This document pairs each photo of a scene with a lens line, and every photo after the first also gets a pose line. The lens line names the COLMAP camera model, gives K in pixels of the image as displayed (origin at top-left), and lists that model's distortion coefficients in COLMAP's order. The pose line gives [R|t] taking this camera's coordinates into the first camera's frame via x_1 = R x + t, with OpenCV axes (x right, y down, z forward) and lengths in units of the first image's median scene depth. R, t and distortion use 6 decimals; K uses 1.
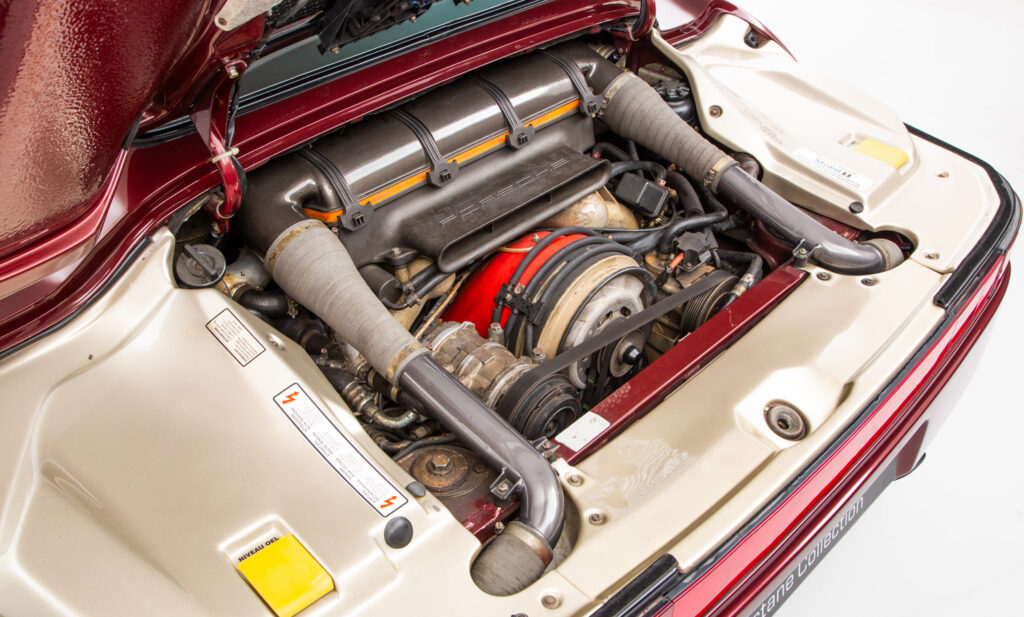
lens RADIAL K [[1004.9, 0, 512.0], [0, 1004.9, 308.5], [0, 0, 1]] dist [0.087380, 0.005301]
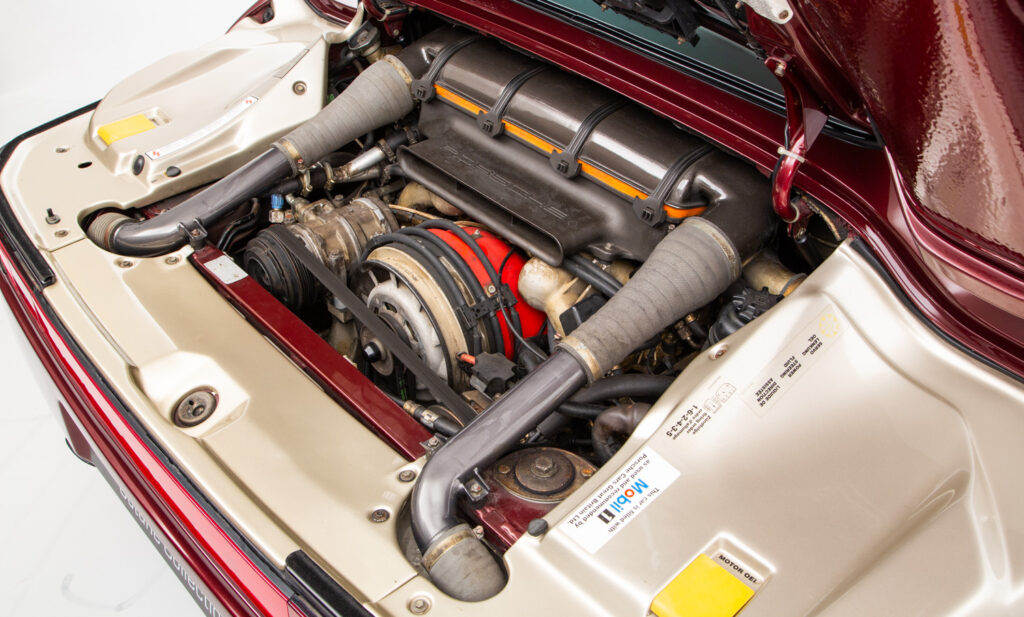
lens RADIAL K [[1004.9, 0, 512.0], [0, 1004.9, 308.5], [0, 0, 1]] dist [0.087380, 0.005301]
pose [[-0.110222, 0.570374, -0.813956, 0.906468], [-0.596092, 0.617376, 0.513342, -0.580462], [0.795314, 0.541774, 0.271948, 0.870869]]
